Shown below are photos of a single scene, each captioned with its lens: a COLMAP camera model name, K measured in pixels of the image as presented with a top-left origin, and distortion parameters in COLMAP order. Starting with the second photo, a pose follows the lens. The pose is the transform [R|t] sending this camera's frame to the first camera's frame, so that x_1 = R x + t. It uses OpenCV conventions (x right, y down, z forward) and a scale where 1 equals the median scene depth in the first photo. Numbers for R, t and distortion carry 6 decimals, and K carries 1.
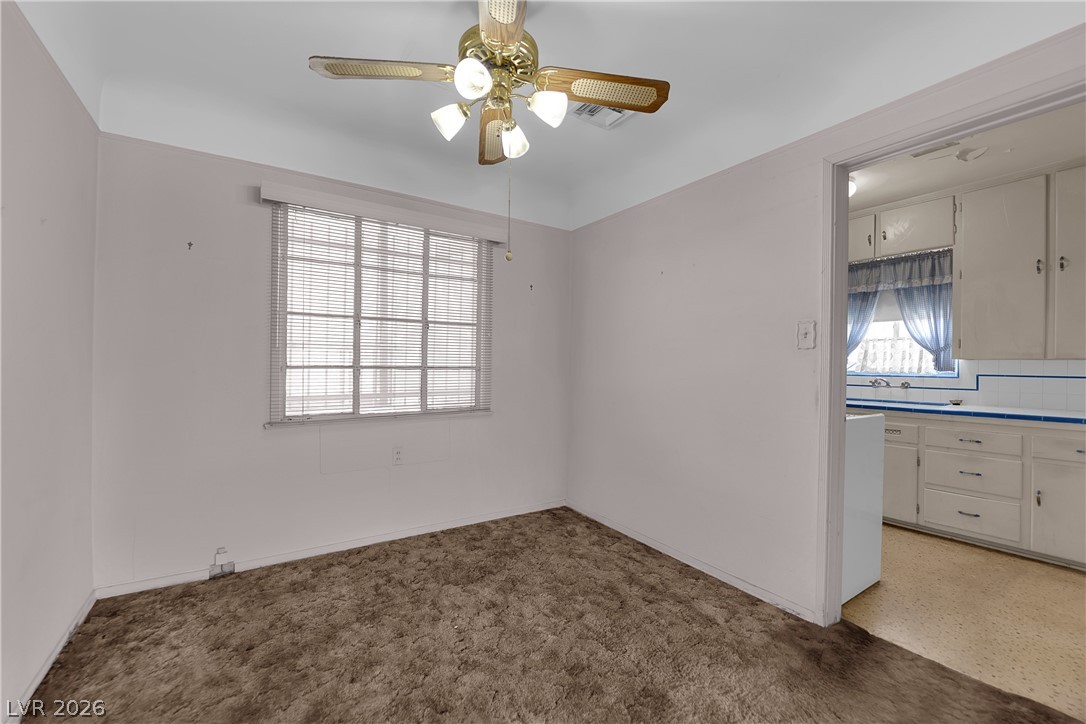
lens RADIAL K [[442.8, 0, 546.3], [0, 442.8, 364.9], [0, 0, 1]] dist [-0.016766, -0.000502]
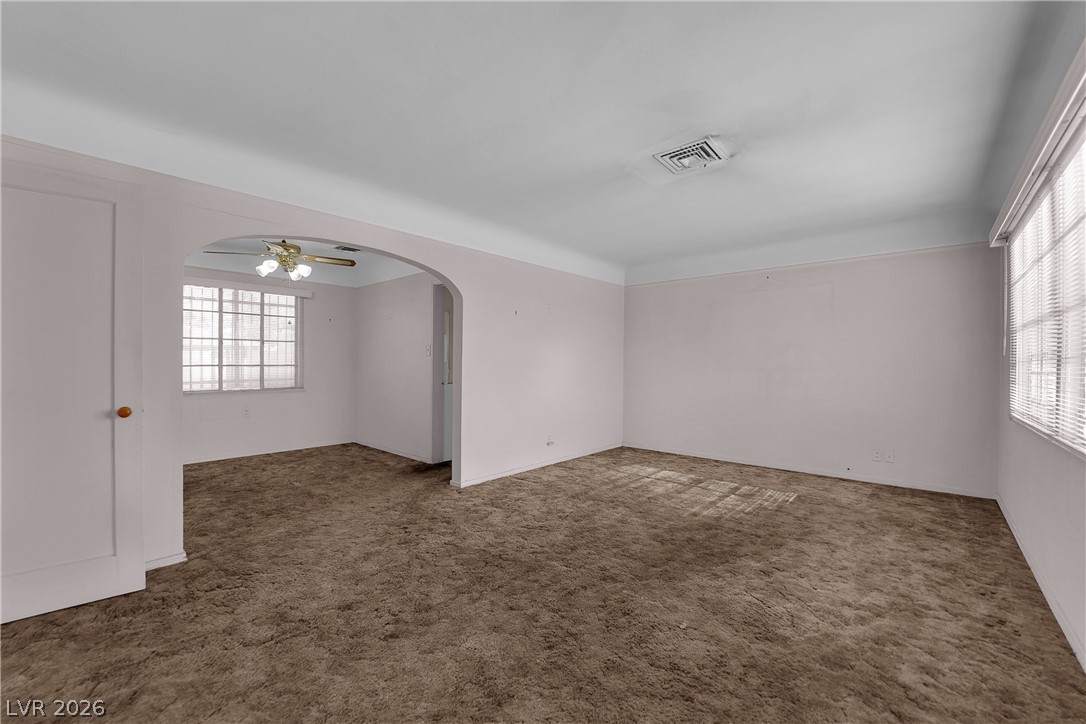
lens RADIAL K [[442.8, 0, 550.5], [0, 442.8, 364.2], [0, 0, 1]] dist [-0.016766, -0.000502]
pose [[0.964285, -0.008590, 0.264726, 0.418022], [0.006360, 0.999937, 0.009280, -0.008968], [-0.264789, -0.007265, 0.964279, -1.137149]]
